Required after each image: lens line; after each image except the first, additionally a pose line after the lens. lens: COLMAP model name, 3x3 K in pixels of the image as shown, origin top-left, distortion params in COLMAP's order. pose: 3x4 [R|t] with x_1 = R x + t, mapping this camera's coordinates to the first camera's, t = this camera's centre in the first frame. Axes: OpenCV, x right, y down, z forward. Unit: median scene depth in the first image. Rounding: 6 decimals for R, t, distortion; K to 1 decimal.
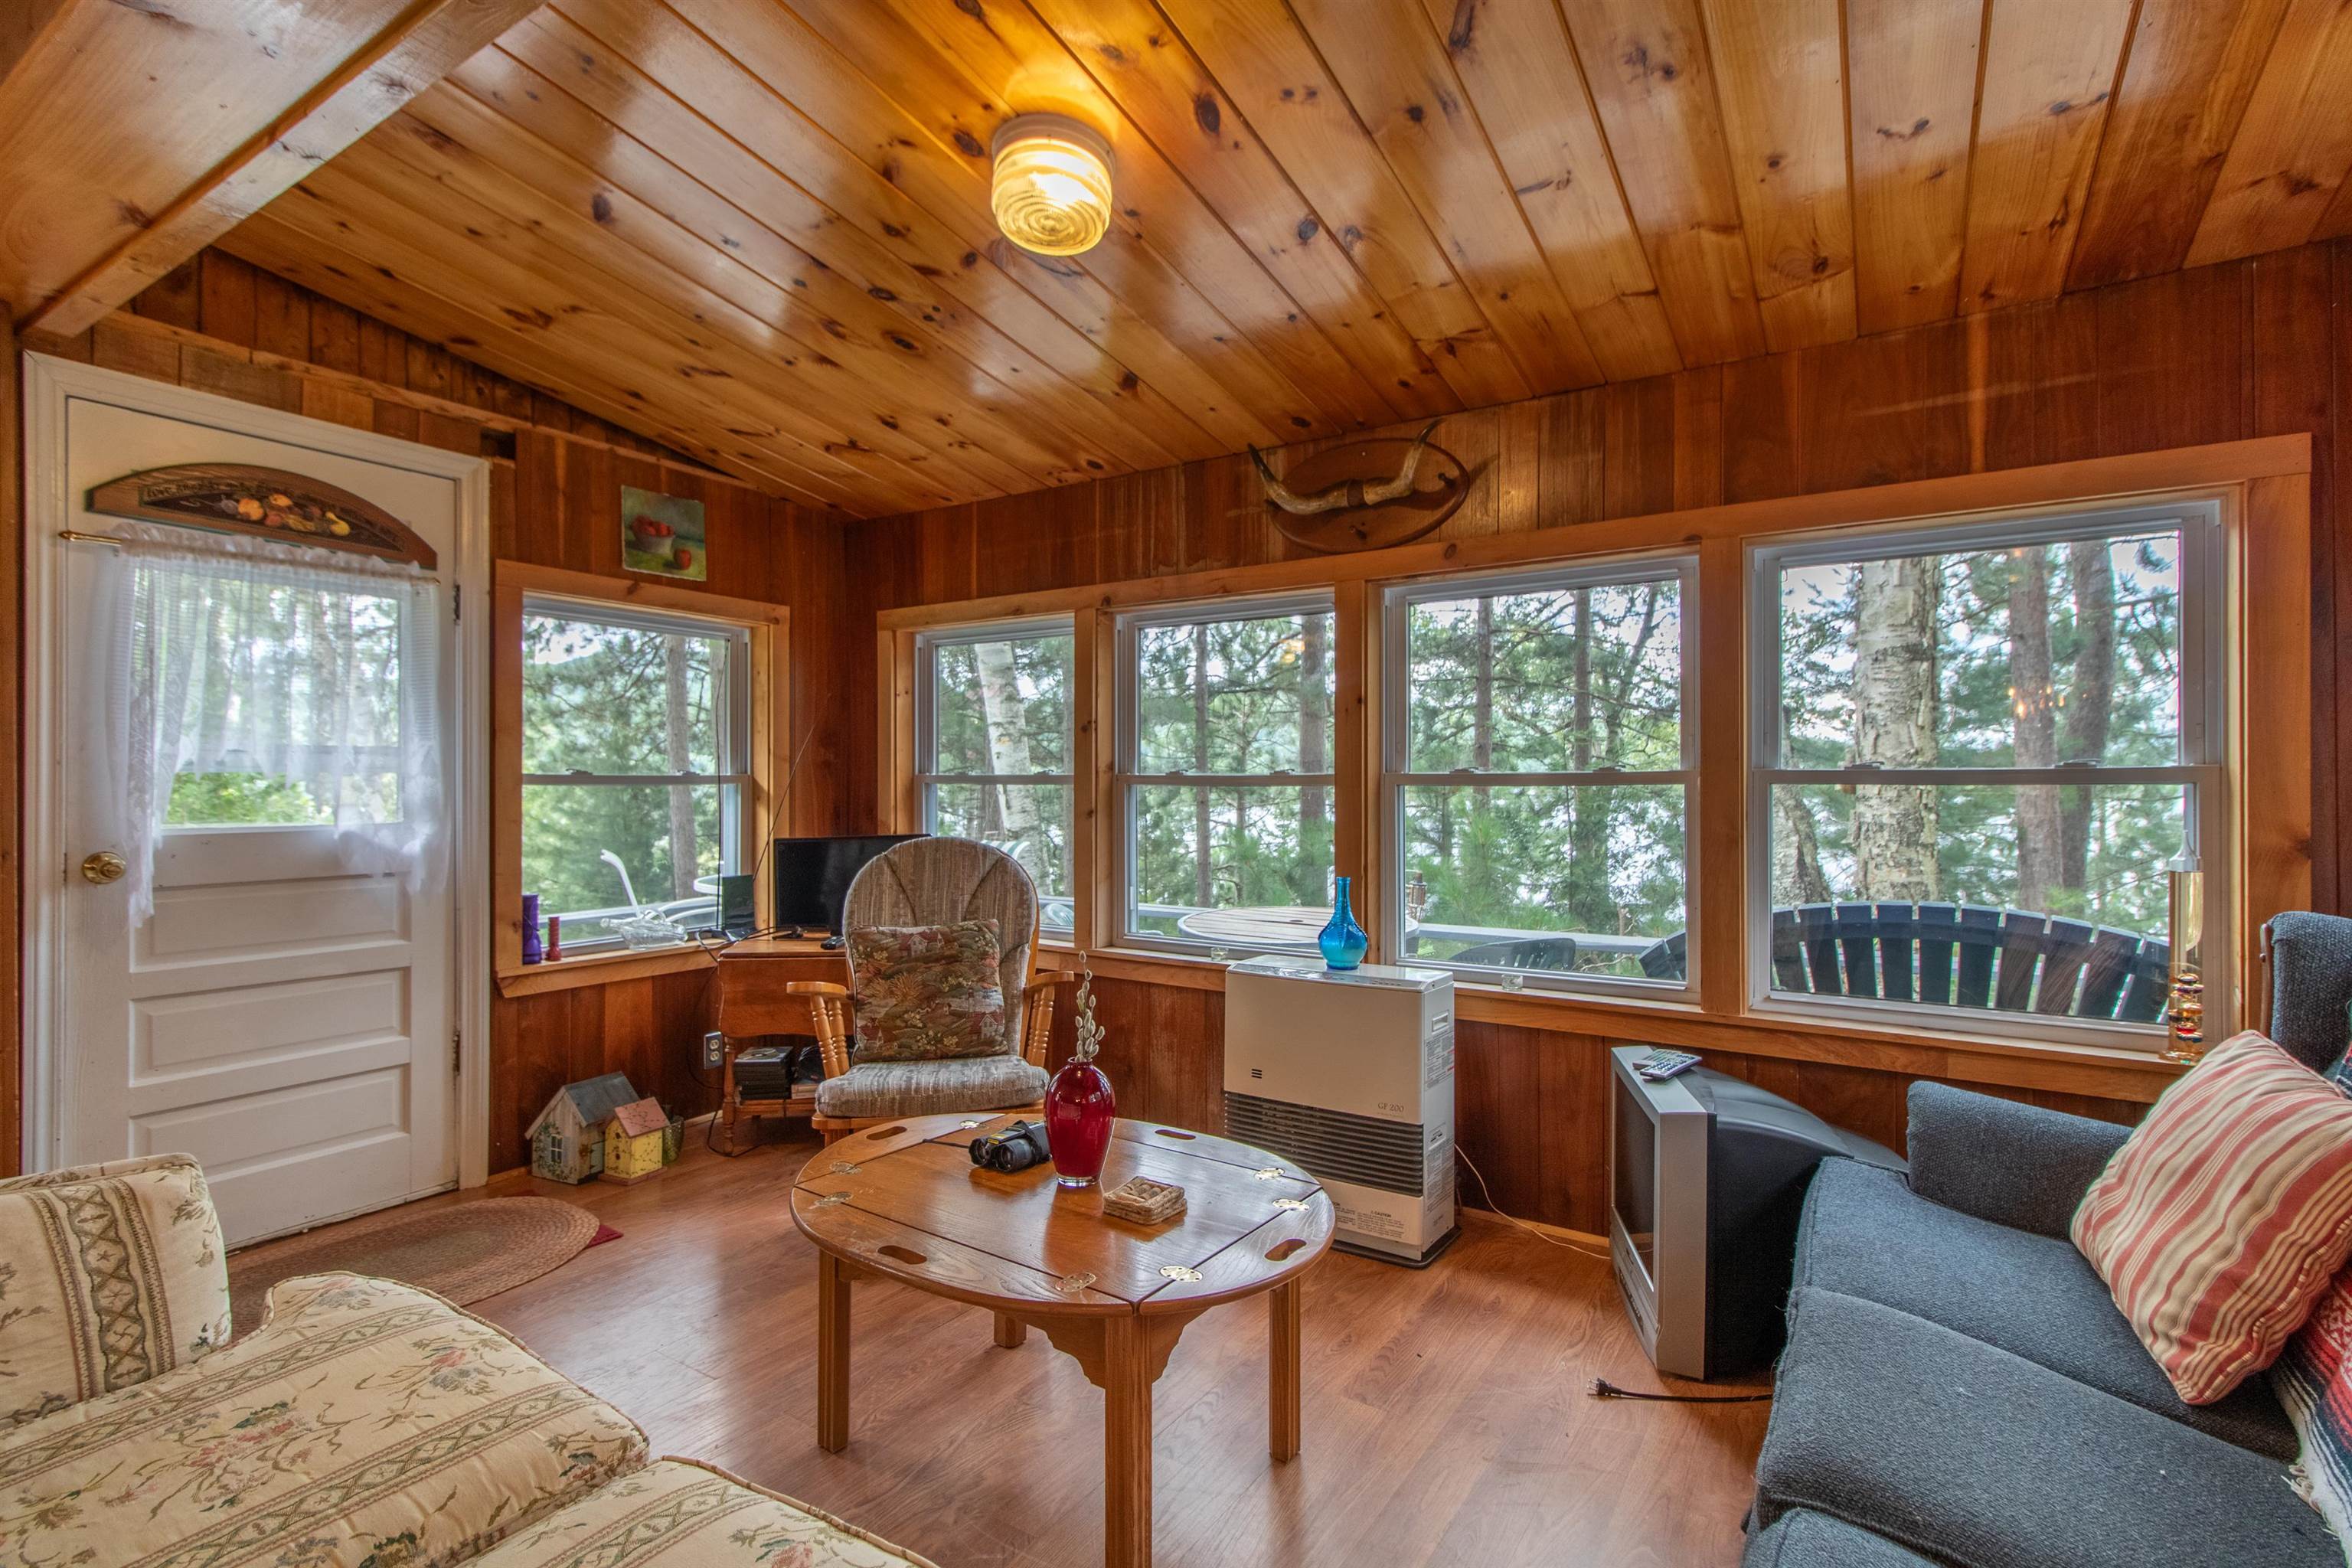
lens RADIAL K [[1086.2, 0, 1170.4], [0, 1086.2, 778.2], [0, 0, 1]] dist [0.001184, 0.000029]
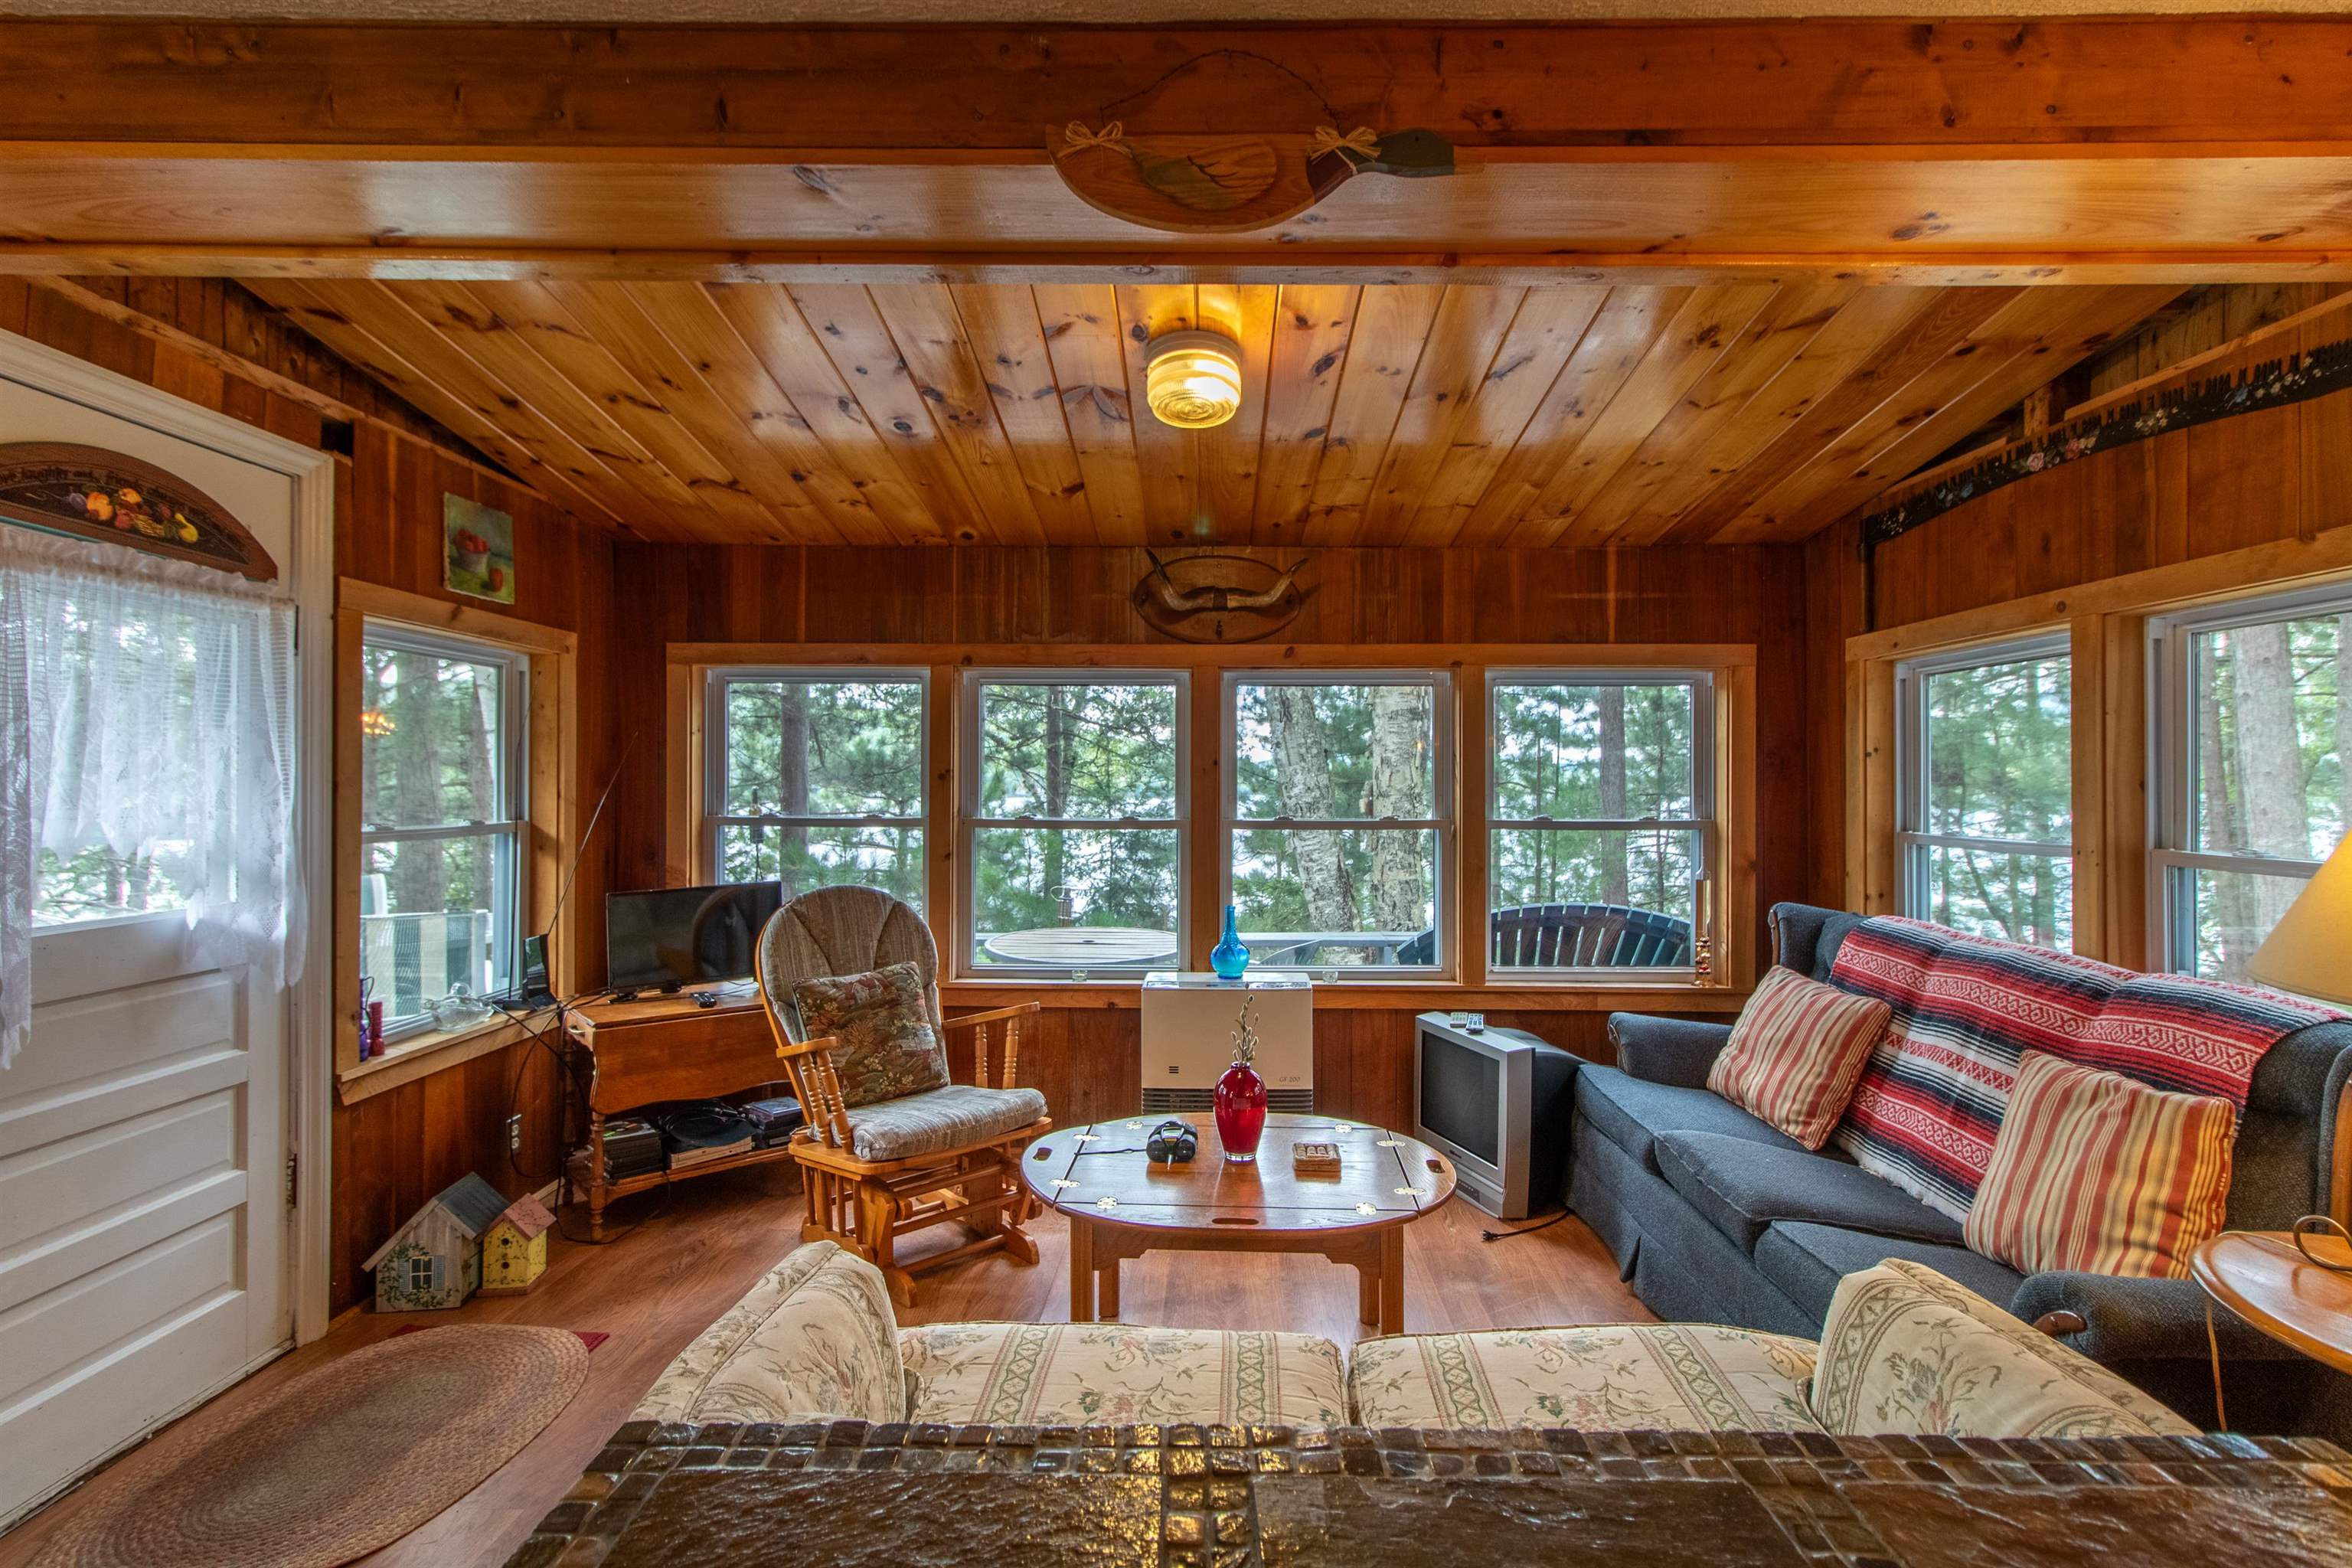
lens RADIAL K [[1097.9, 0, 1185.5], [0, 1097.9, 781.0], [0, 0, 1]] dist [0.001325, 0.000775]
pose [[0.846100, 0.004490, 0.533006, -0.540057], [-0.006455, 0.999978, 0.001824, -0.053681], [-0.532986, -0.004984, 0.846110, -0.053296]]
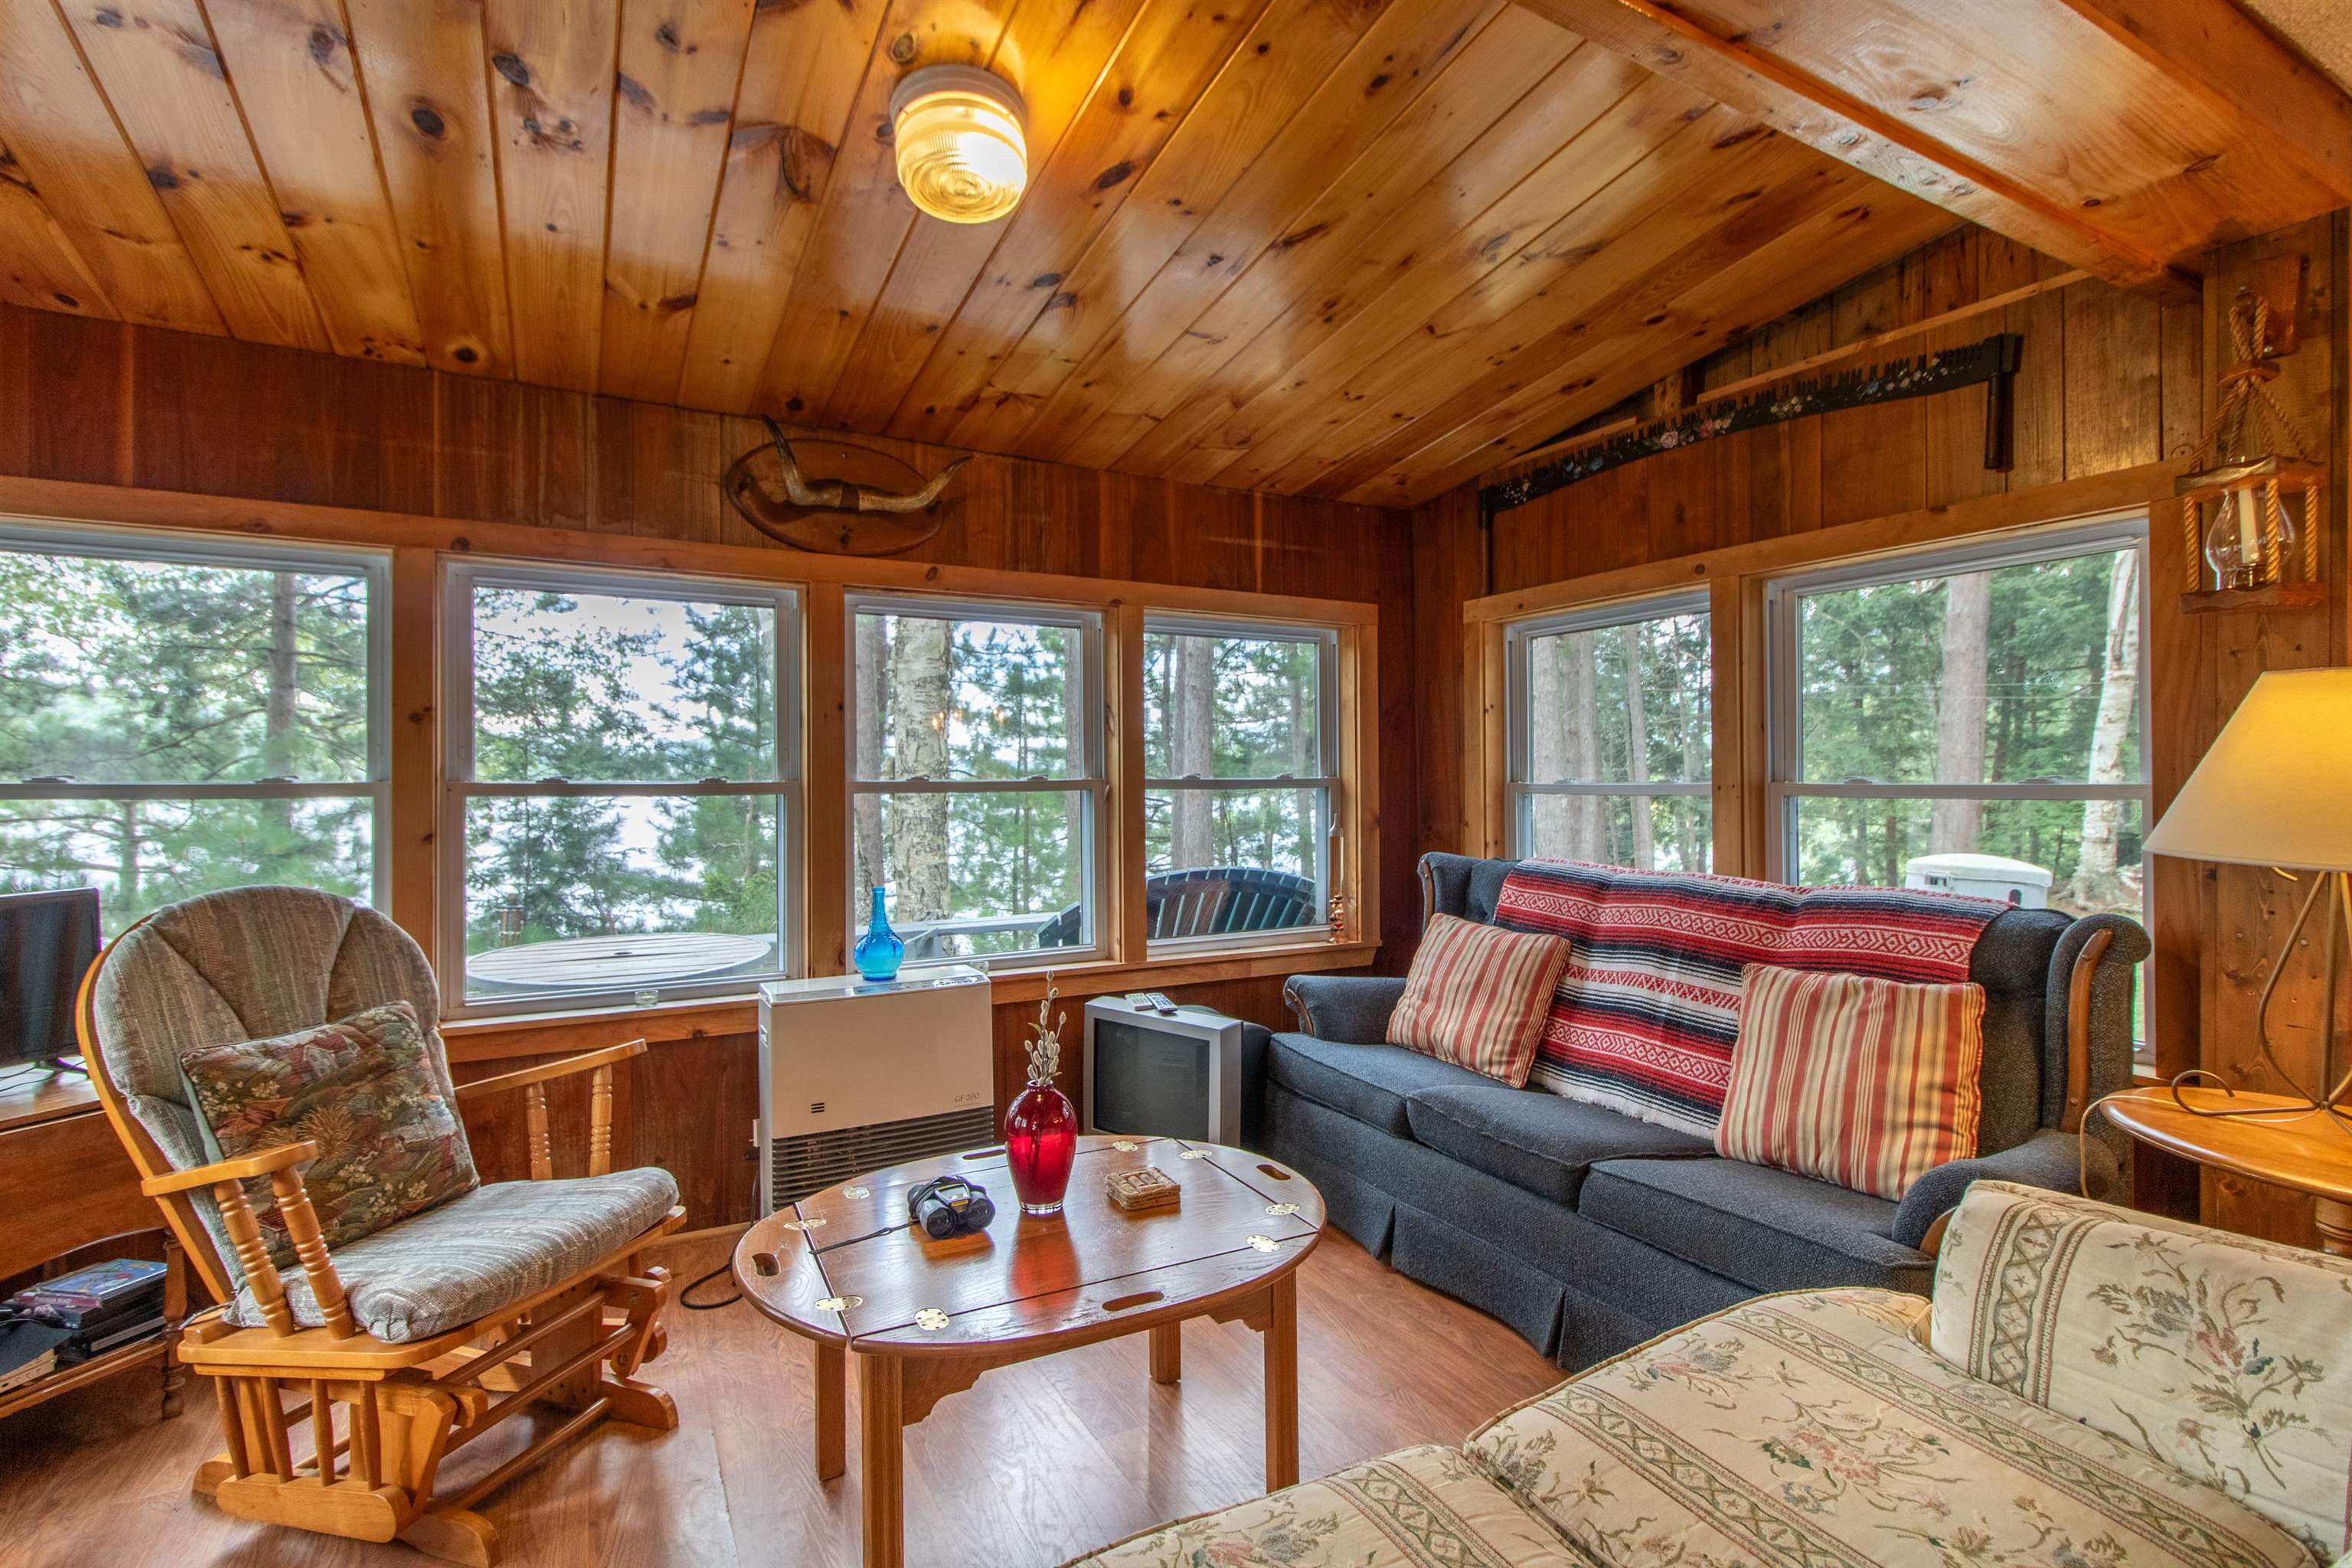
lens RADIAL K [[1106.3, 0, 1174.6], [0, 1106.3, 775.2], [0, 0, 1]] dist [0.002399, 0.000947]
pose [[0.468589, 0.001330, 0.883415, -0.575399], [-0.000387, 0.999999, -0.001301, -0.009273], [-0.883416, 0.000268, 0.468589, 0.274288]]
